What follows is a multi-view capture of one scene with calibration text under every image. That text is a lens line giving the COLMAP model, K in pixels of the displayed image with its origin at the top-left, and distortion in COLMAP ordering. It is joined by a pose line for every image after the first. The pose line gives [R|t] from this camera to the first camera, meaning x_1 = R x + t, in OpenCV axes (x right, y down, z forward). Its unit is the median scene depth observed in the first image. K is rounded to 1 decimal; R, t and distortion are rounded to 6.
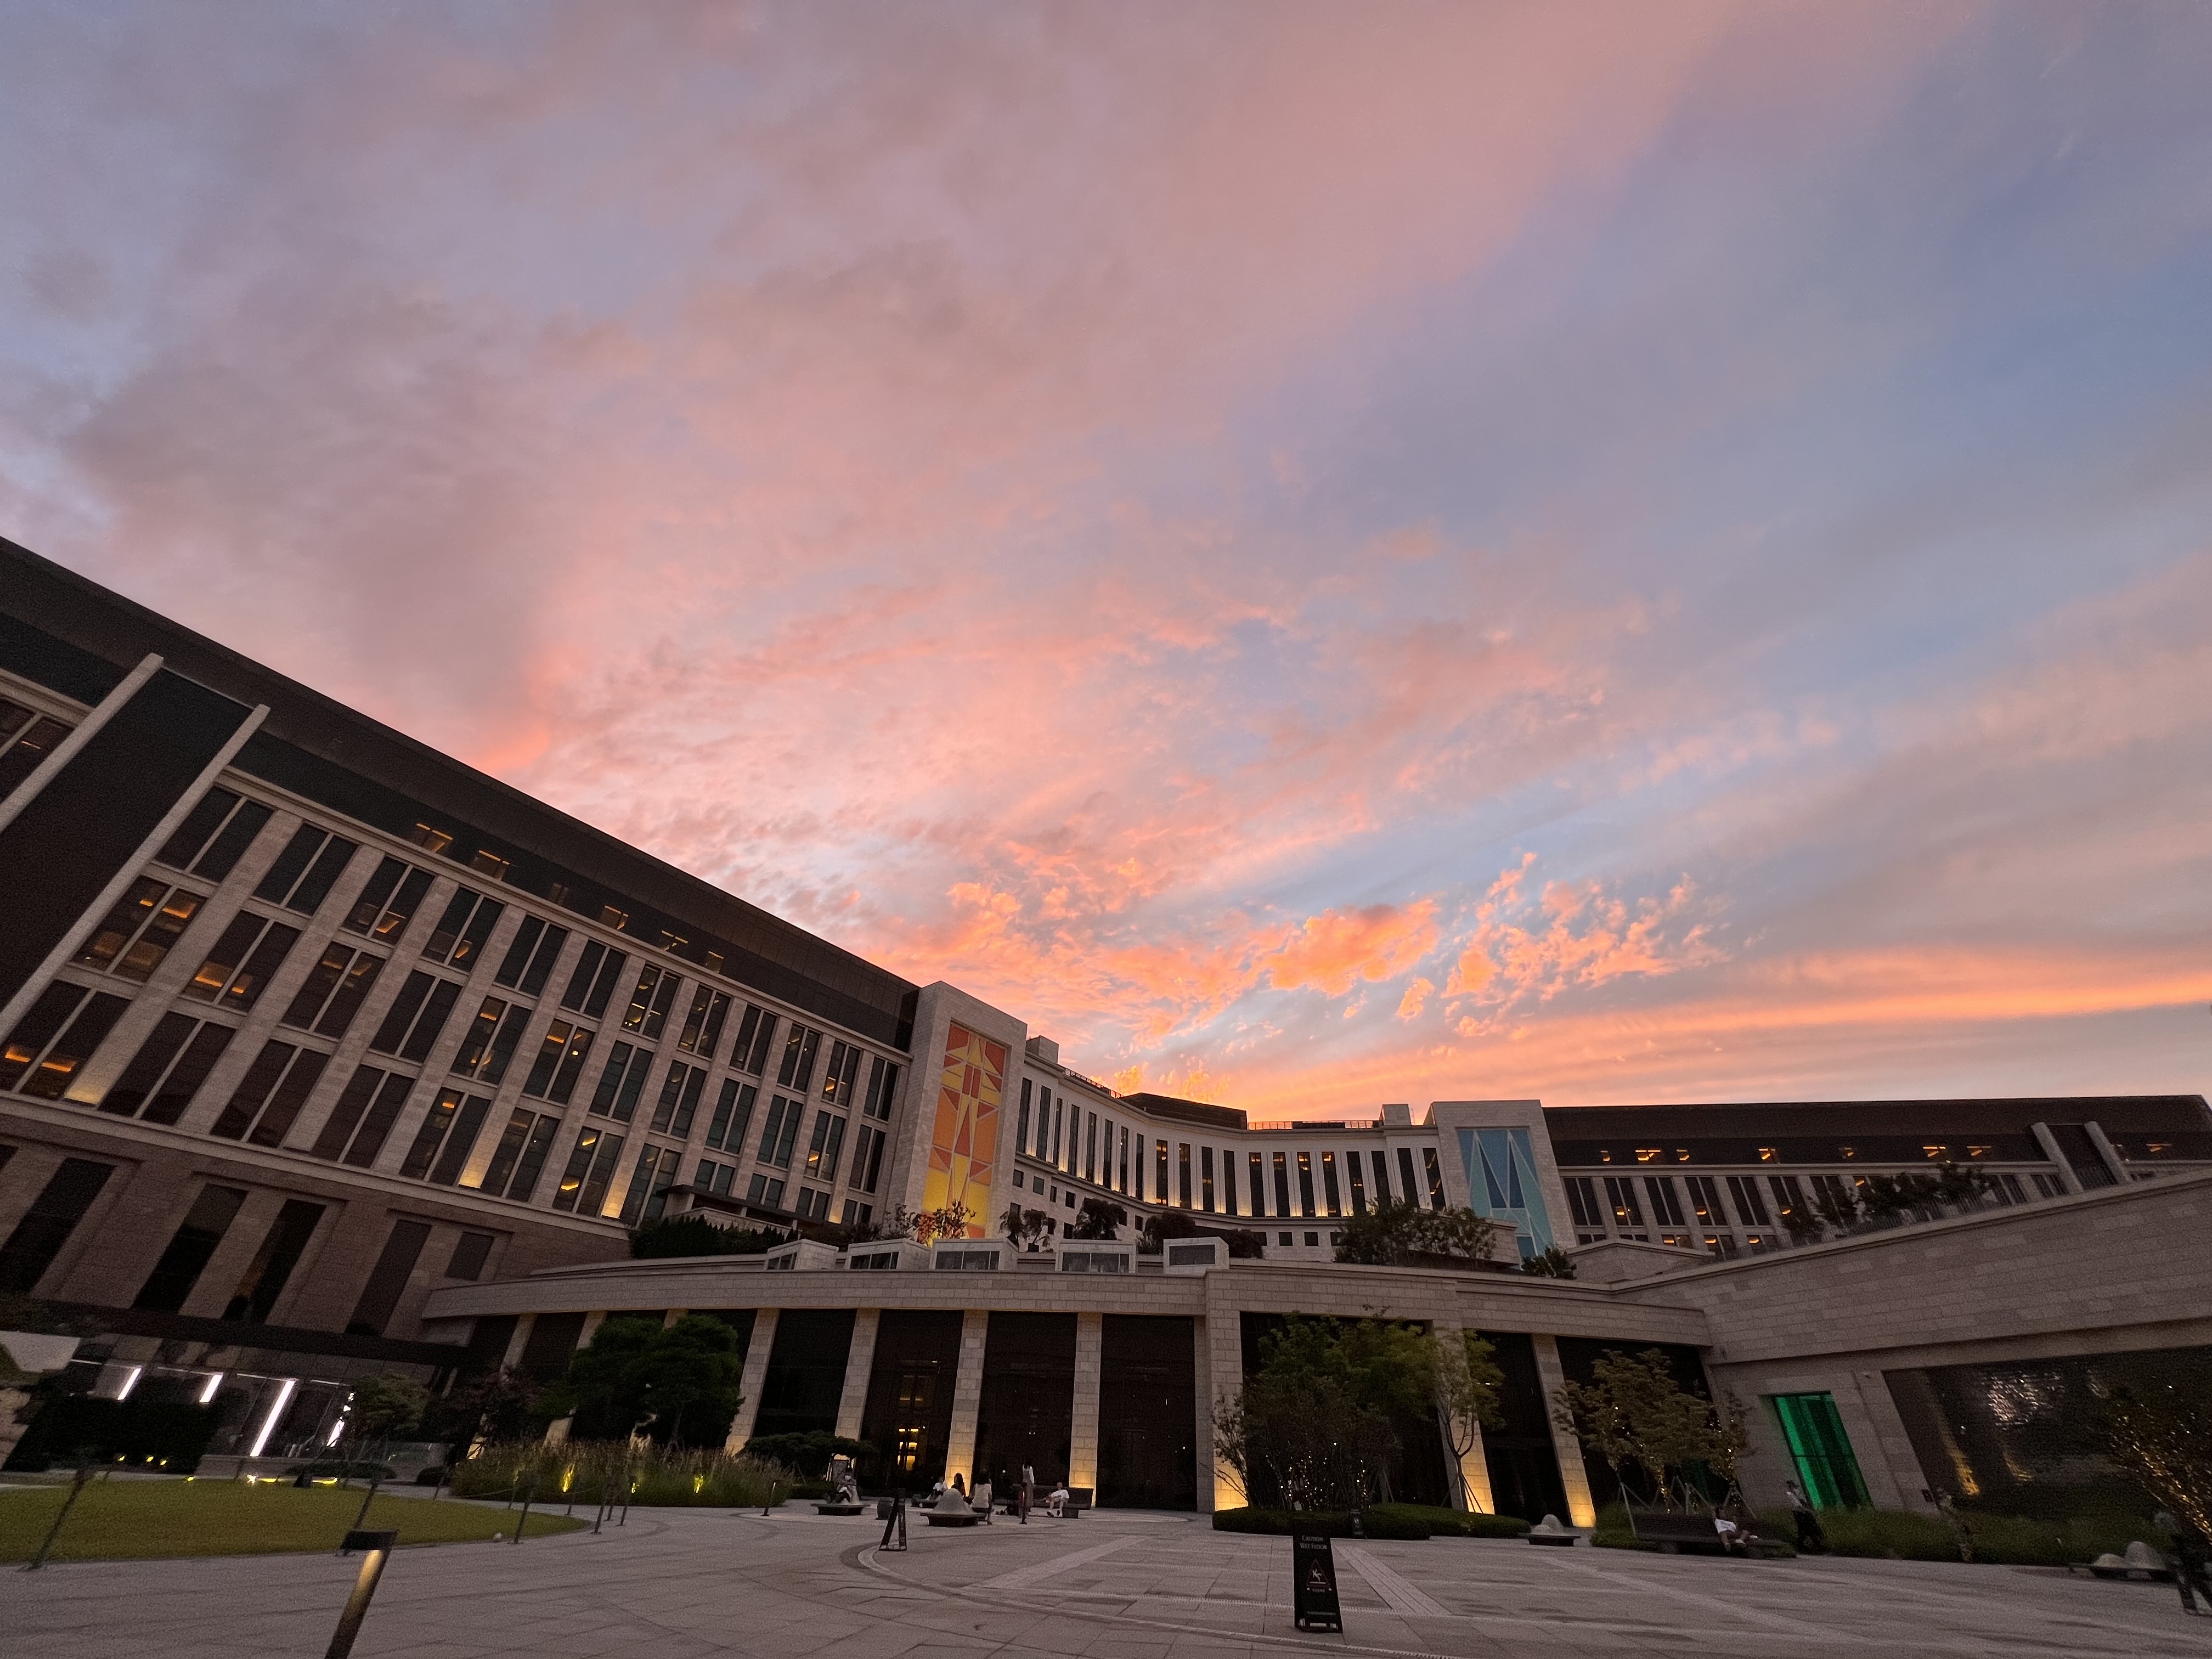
lens RADIAL K [[872.5, 0, 1107.0], [0, 872.5, 844.1], [0, 0, 1]] dist [0.004810, 0.000475]
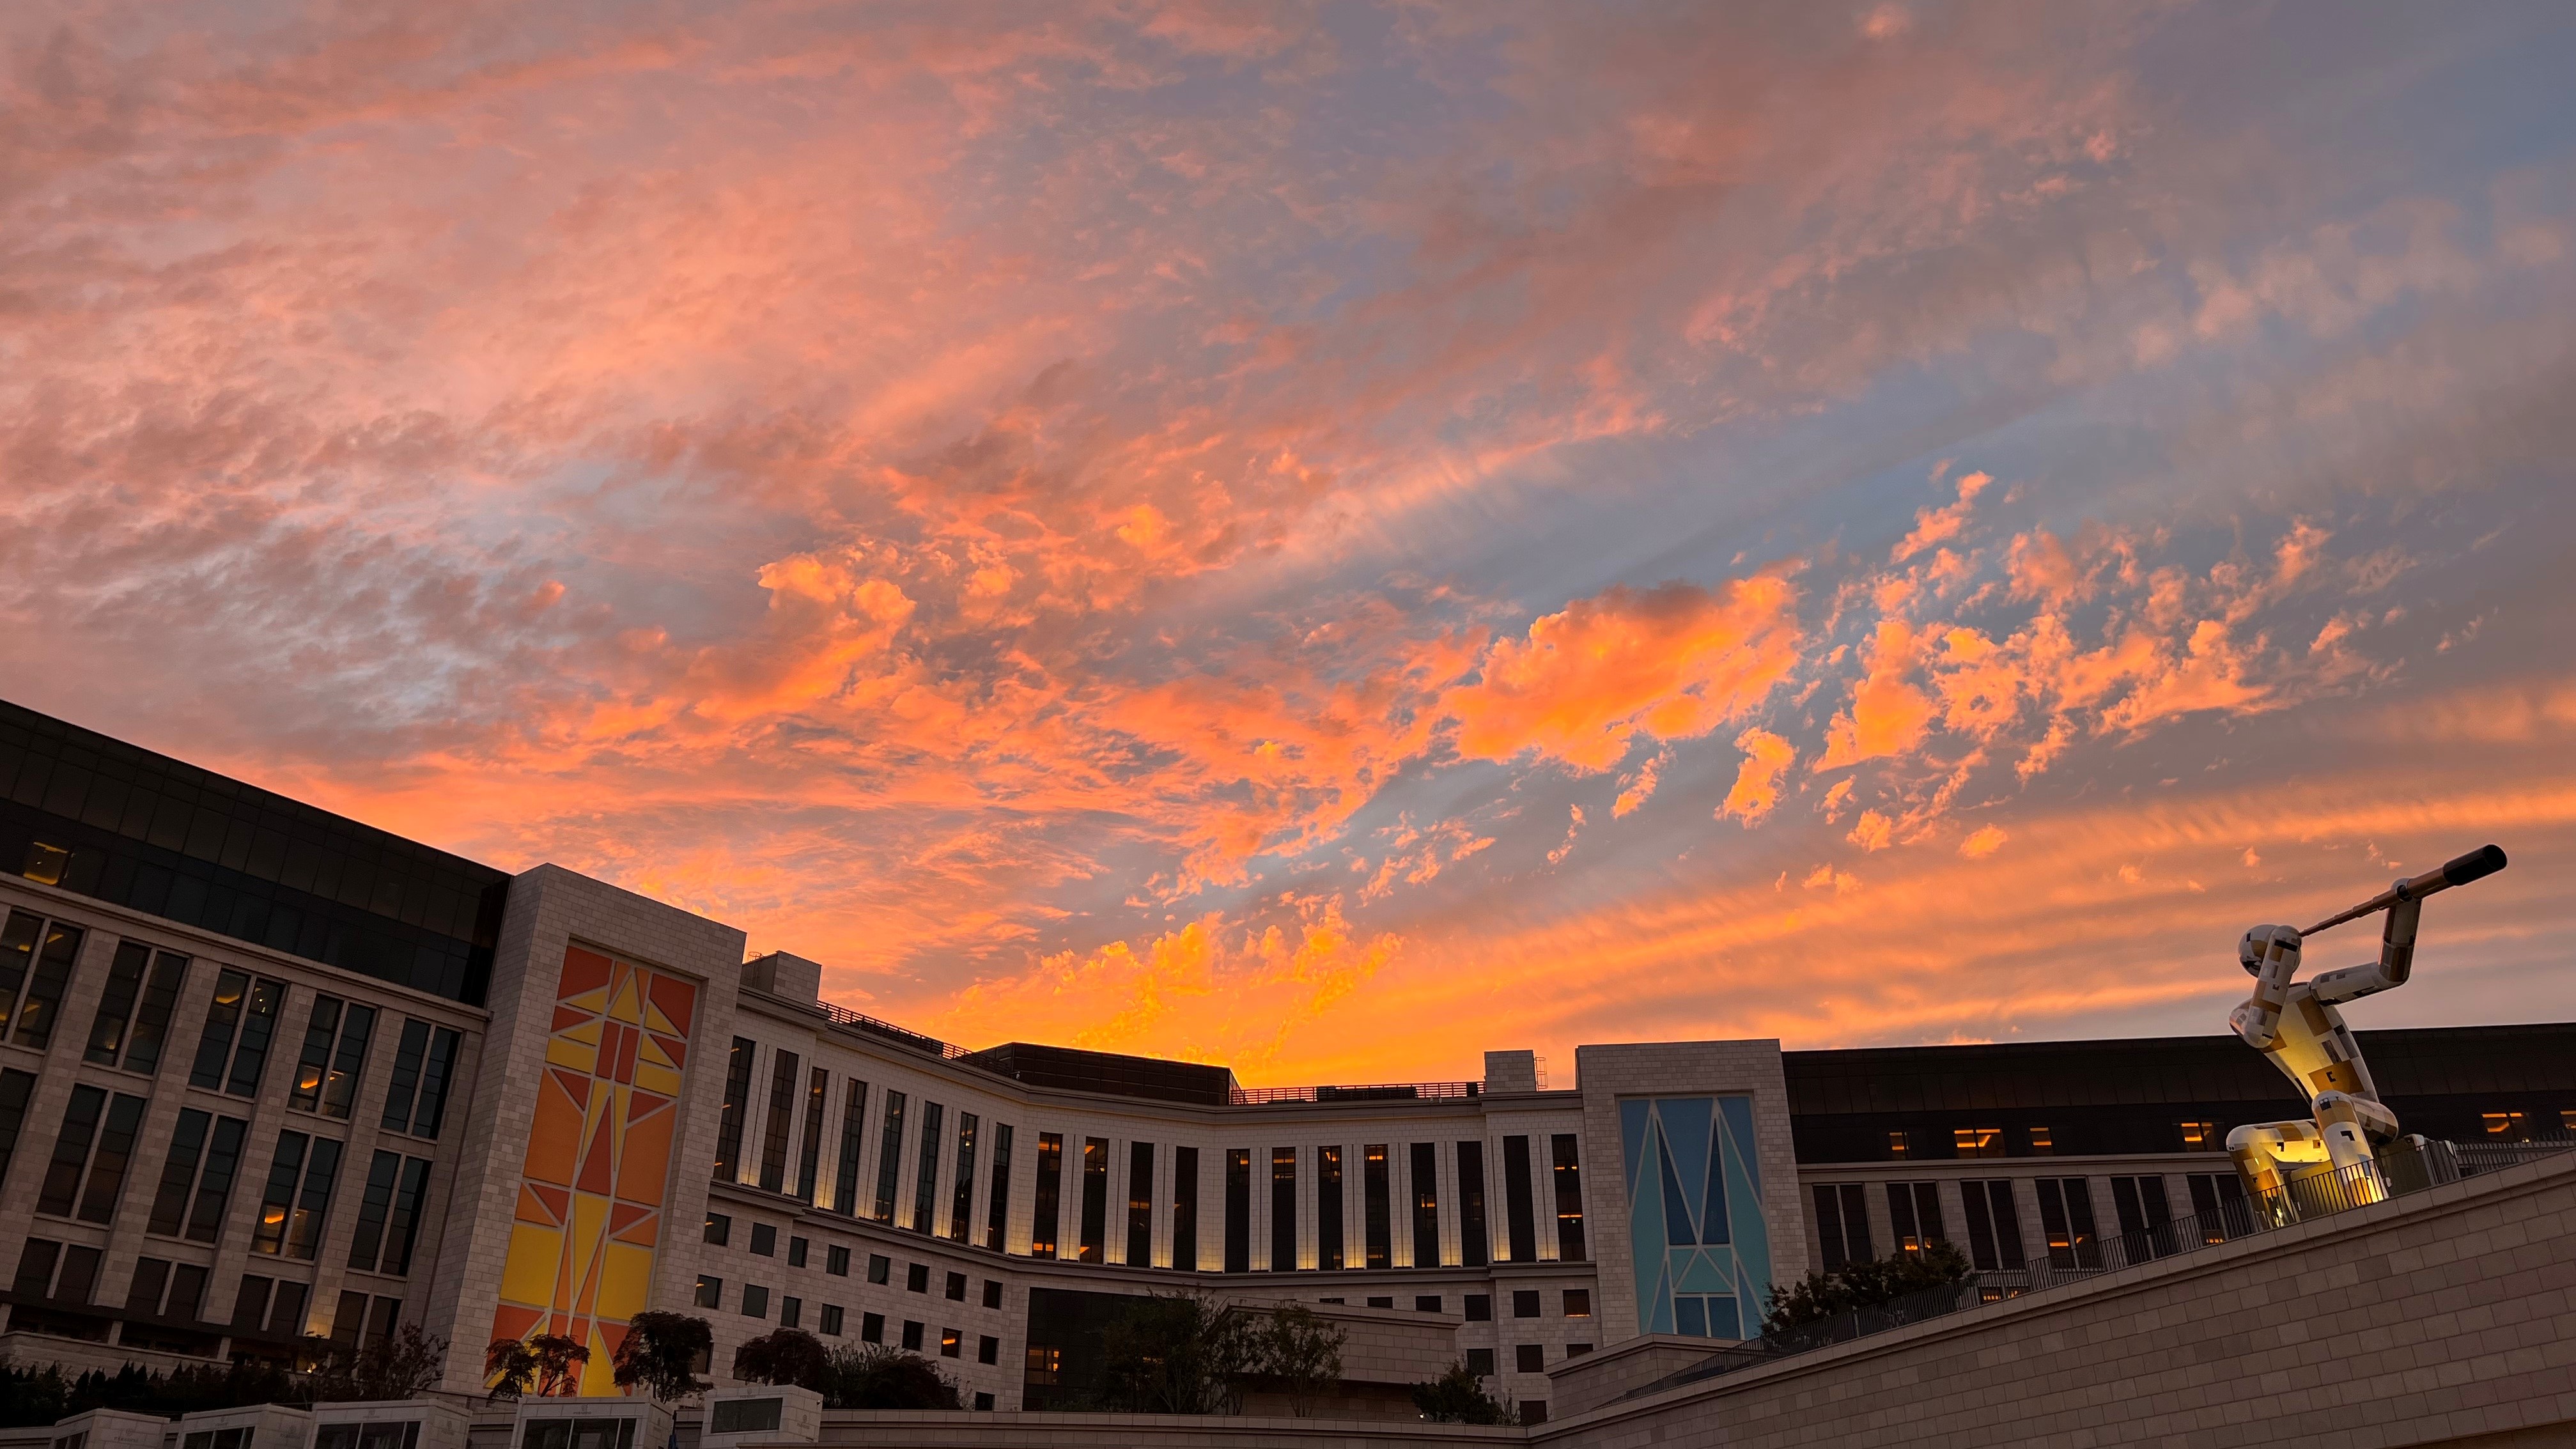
lens RADIAL K [[1957.8, 0, 1283.0], [0, 1957.8, 645.5], [0, 0, 1]] dist [0.045009, -0.045752]
pose [[0.999521, -0.020946, 0.022779, 0.206665], [0.017883, 0.991714, 0.127214, -0.103128], [-0.025255, -0.126746, 0.991614, -0.128954]]
